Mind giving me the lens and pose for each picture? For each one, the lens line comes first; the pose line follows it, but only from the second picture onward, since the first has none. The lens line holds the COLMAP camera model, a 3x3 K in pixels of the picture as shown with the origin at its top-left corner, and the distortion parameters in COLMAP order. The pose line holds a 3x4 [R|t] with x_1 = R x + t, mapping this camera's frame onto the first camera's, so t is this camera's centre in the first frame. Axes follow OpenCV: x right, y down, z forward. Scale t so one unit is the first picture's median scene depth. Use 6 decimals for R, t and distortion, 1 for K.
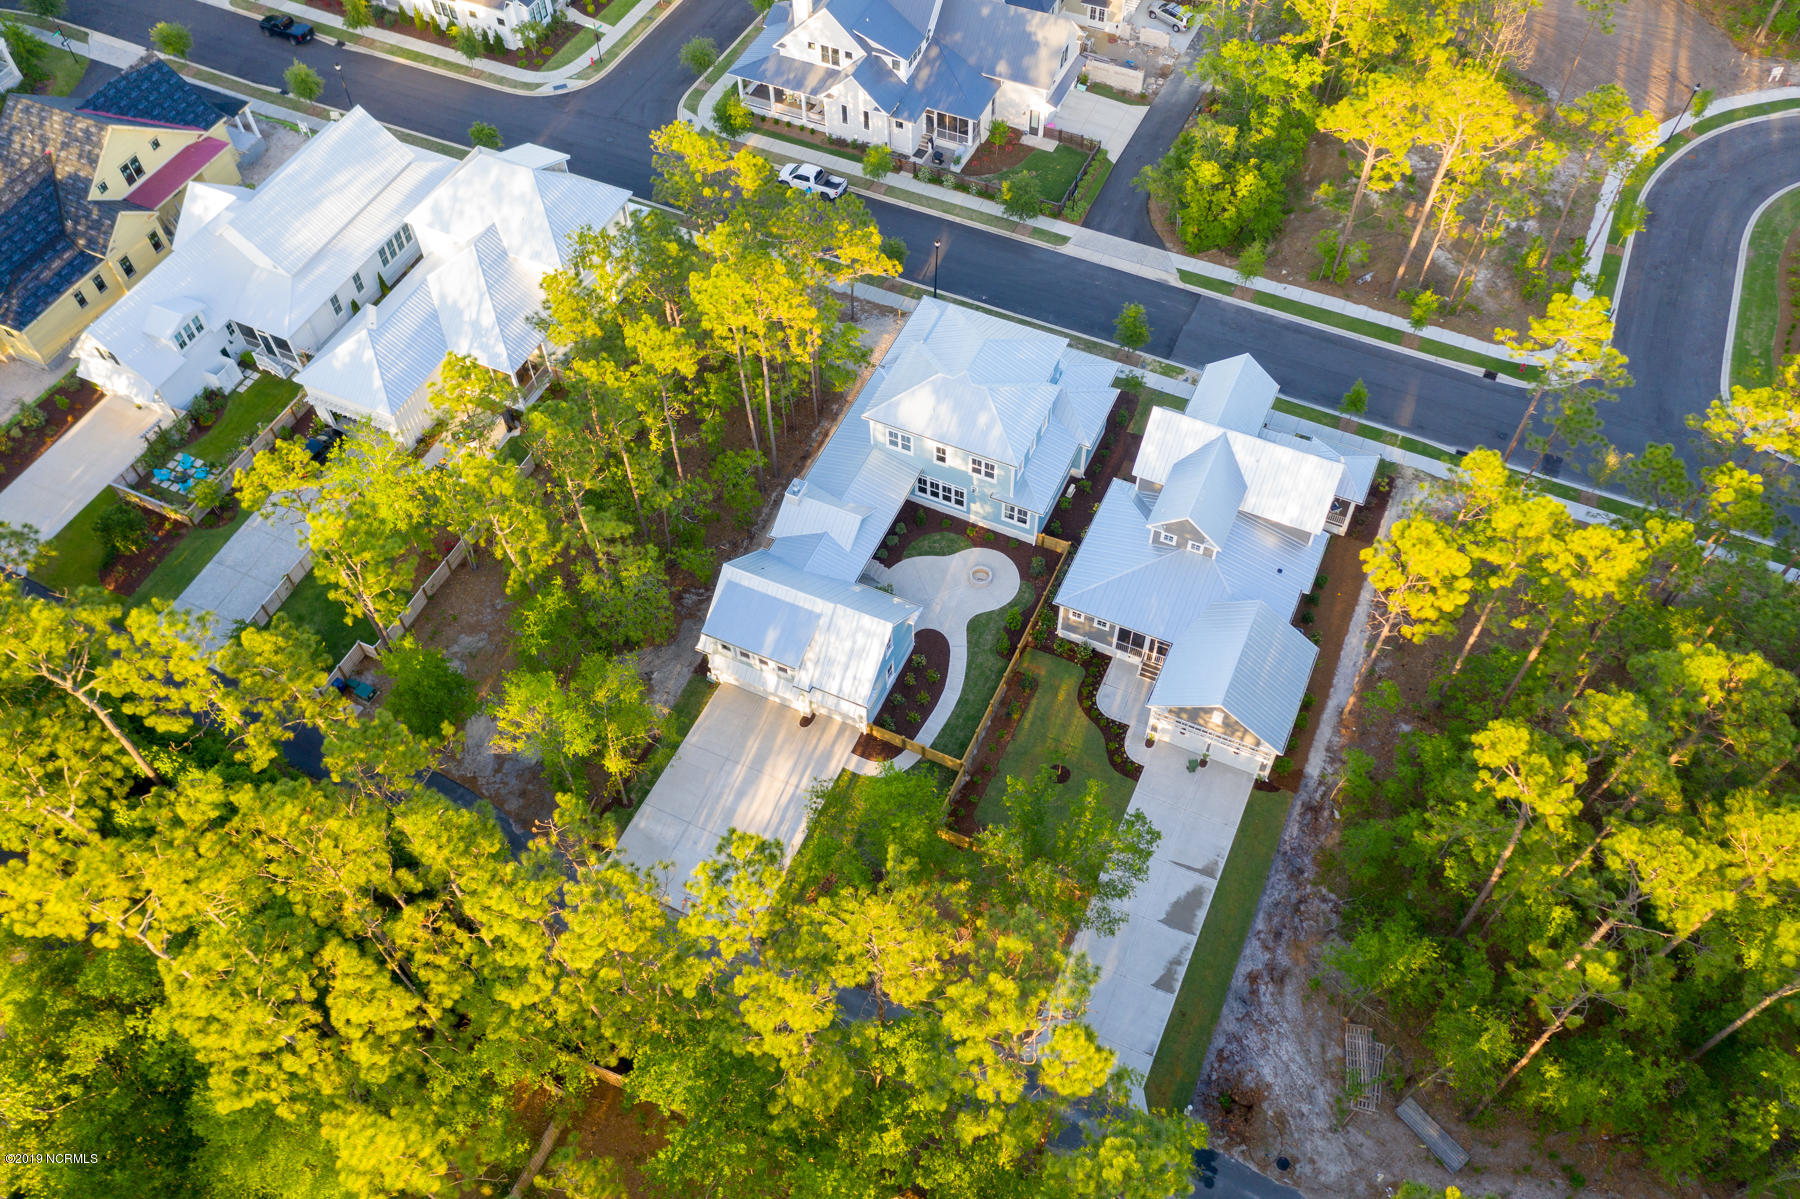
lens RADIAL K [[1432.4, 0, 900.0], [0, 1432.4, 599.5], [0, 0, 1]] dist [-0.021855, 0.058175]
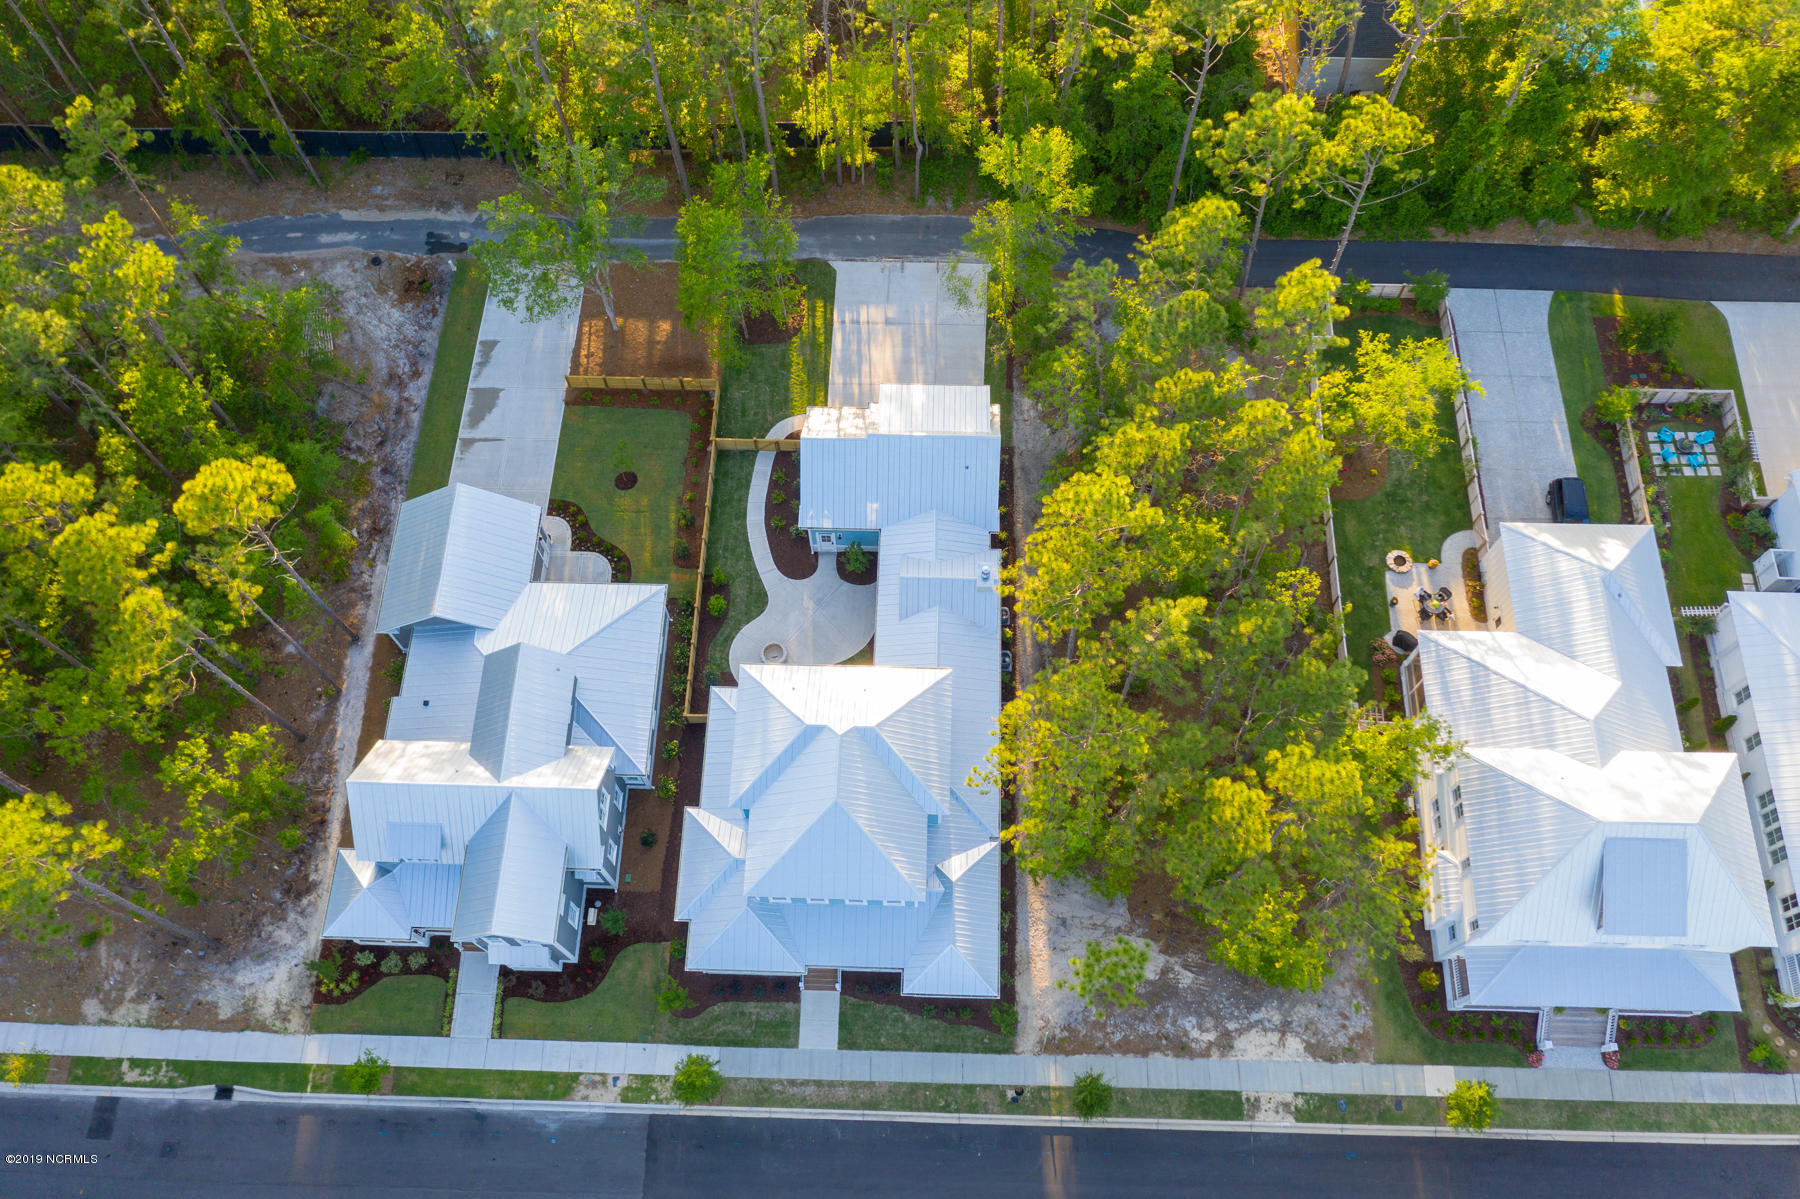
lens RADIAL K [[1432.4, 0, 900.0], [0, 1432.4, 599.5], [0, 0, 1]] dist [-0.021855, 0.058175]
pose [[-0.921445, 0.363651, -0.136733, 0.081309], [-0.298872, -0.438641, 0.847508, -0.668816], [0.248221, 0.821798, 0.512869, 0.480623]]
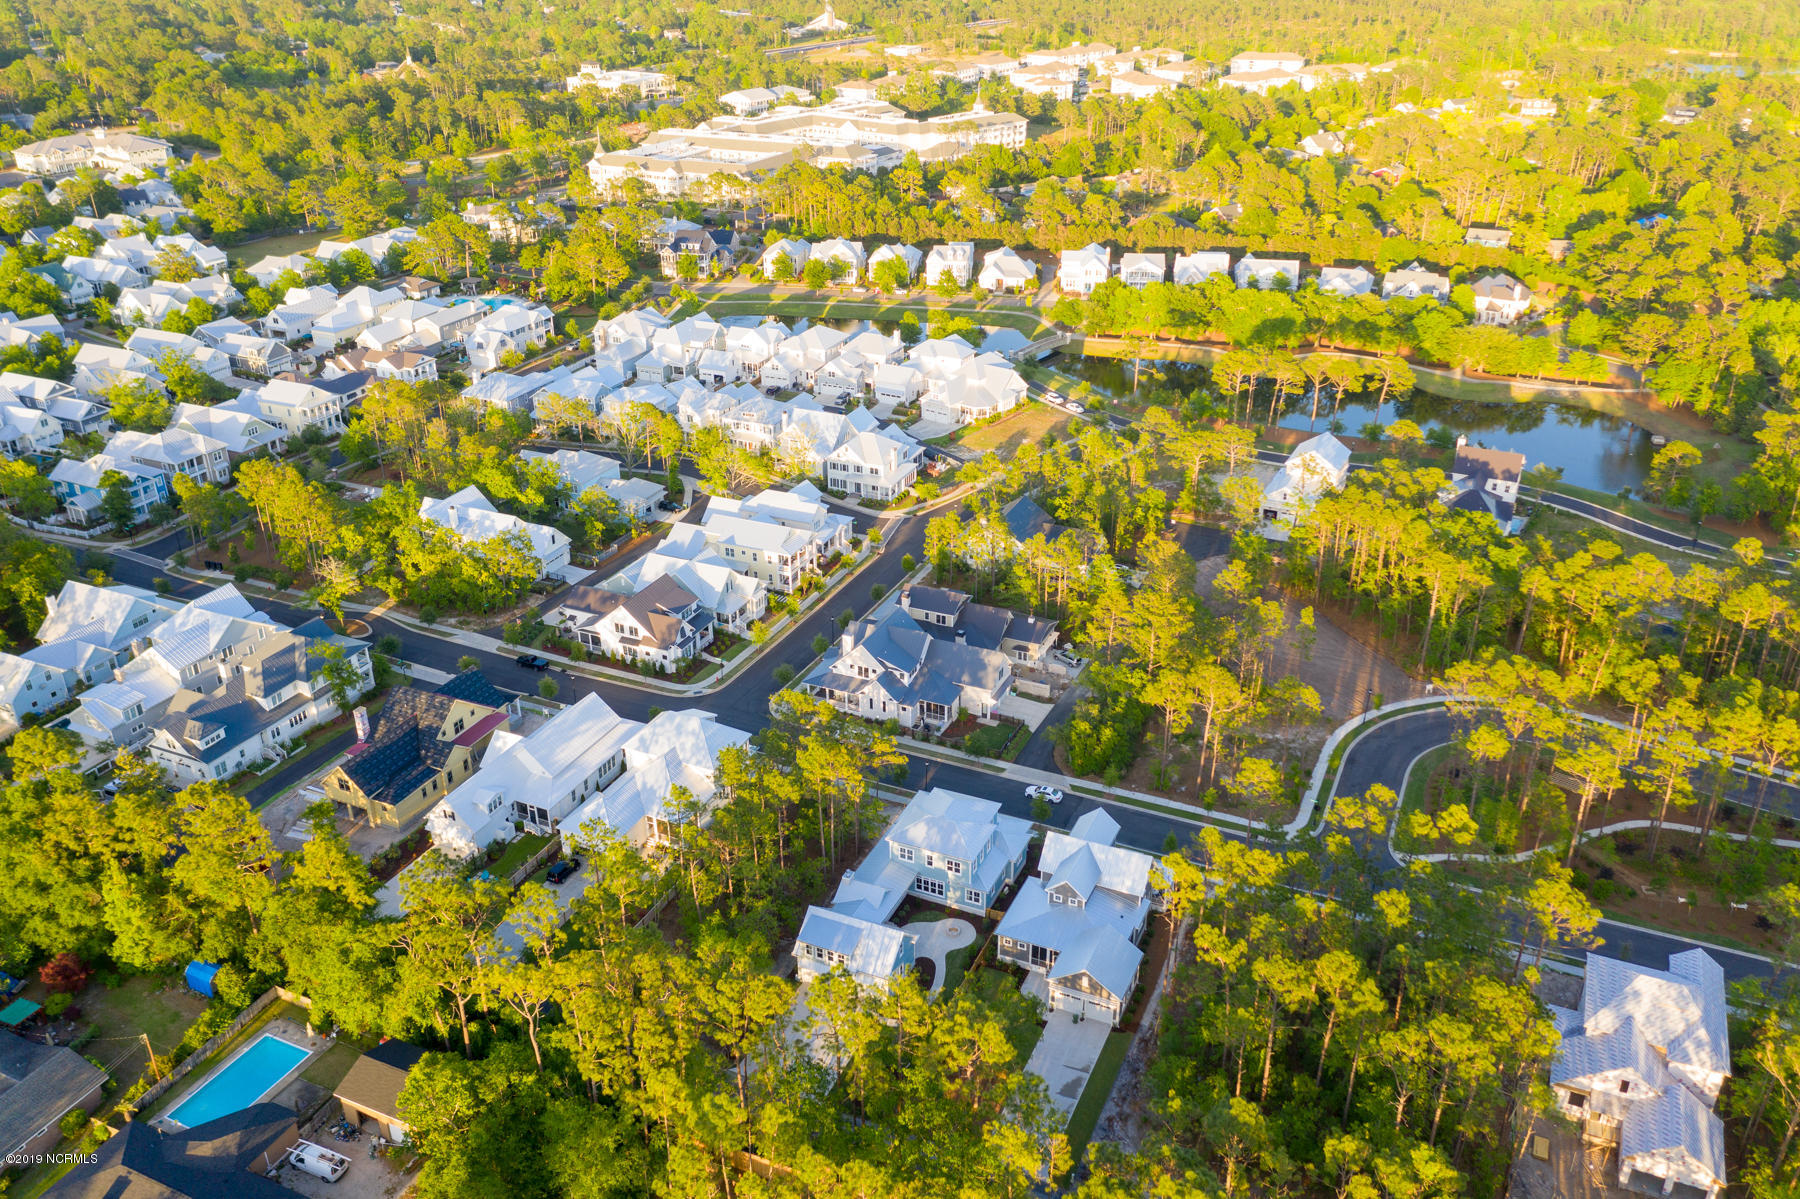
lens RADIAL K [[1430.1, 0, 905.7], [0, 1430.1, 613.7], [0, 0, 1]] dist [-0.027724, 0.049528]
pose [[0.999939, 0.004904, 0.009858, -0.017270], [0.000152, 0.889103, -0.457707, 0.376901], [-0.011009, 0.457680, 0.889049, -0.610725]]
